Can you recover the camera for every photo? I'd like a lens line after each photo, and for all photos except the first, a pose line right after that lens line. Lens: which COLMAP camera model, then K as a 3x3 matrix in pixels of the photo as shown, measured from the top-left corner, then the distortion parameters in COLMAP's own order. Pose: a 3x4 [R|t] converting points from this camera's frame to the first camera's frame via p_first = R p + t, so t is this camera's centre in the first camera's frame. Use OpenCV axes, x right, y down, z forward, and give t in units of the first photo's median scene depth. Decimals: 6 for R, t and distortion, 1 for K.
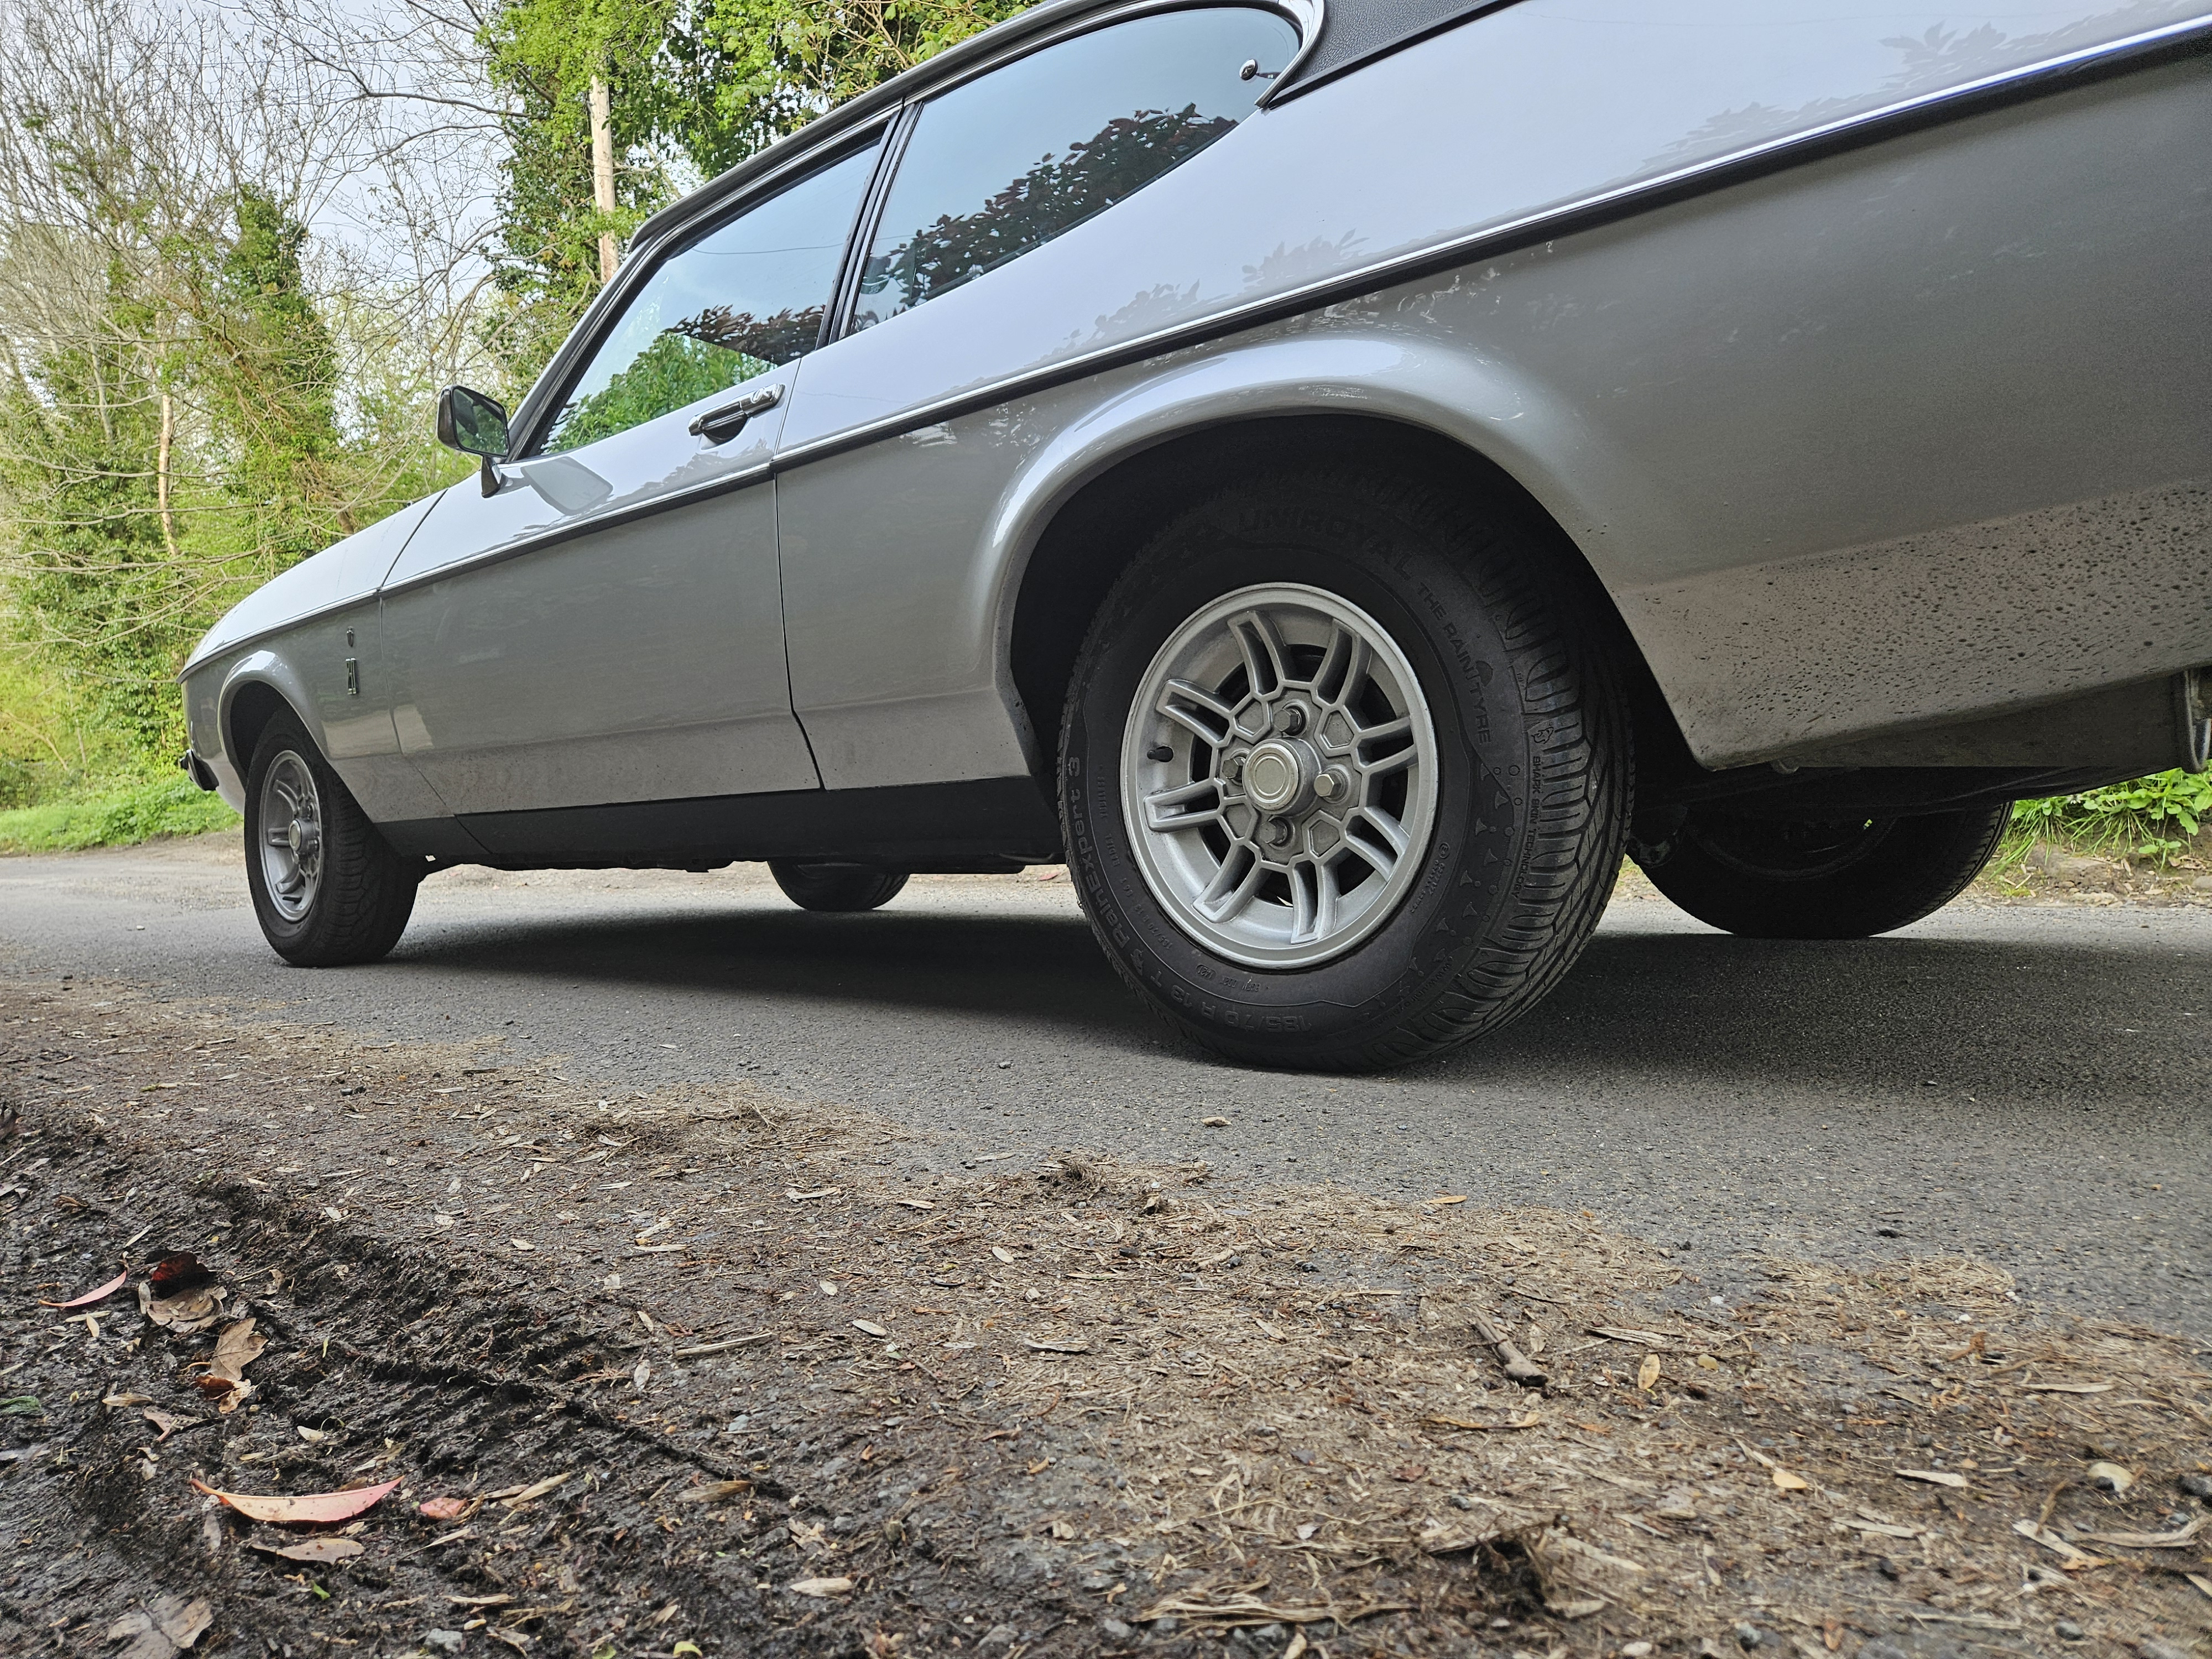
lens RADIAL K [[1480.8, 0, 1096.9], [0, 1480.8, 849.5], [0, 0, 1]] dist [0.059988, -0.051313]
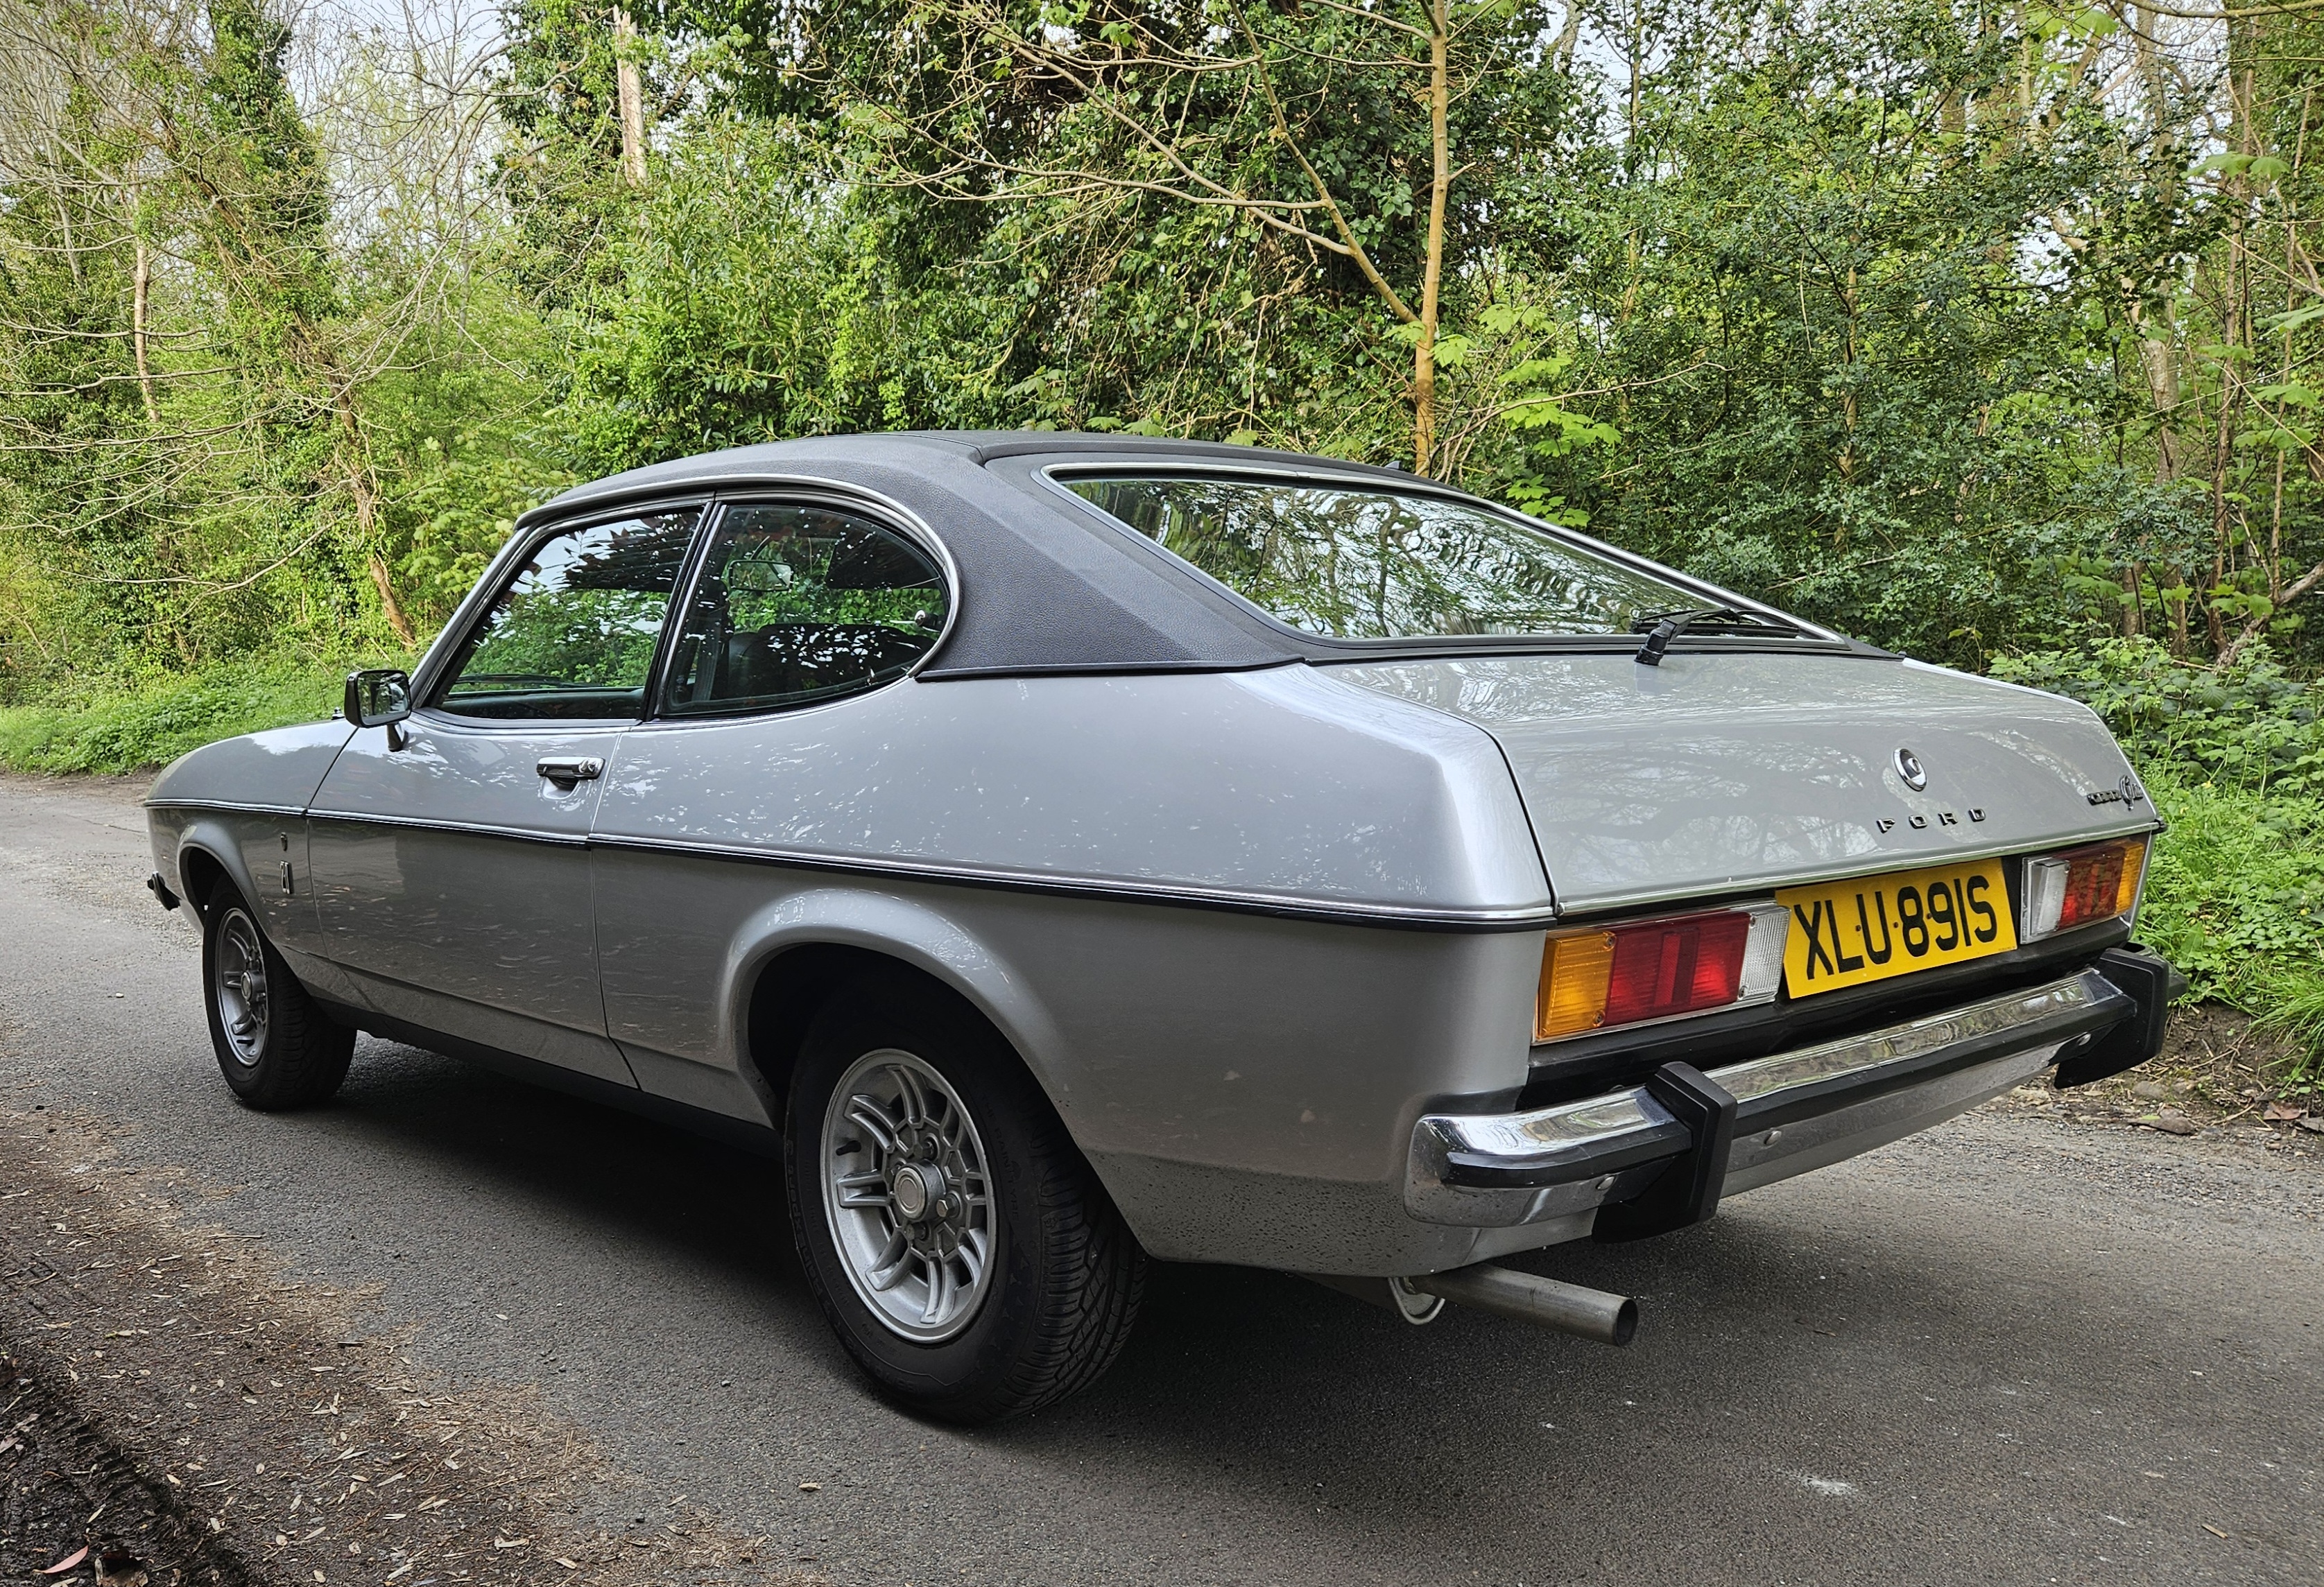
lens RADIAL K [[1811.8, 0, 1034.0], [0, 1811.8, 900.9], [0, 0, 1]] dist [0.043965, -0.000290]
pose [[0.993800, 0.027821, -0.107642, 0.253817], [-0.018635, 0.996170, 0.085428, -0.287075], [0.109606, -0.082893, 0.990513, -0.355763]]
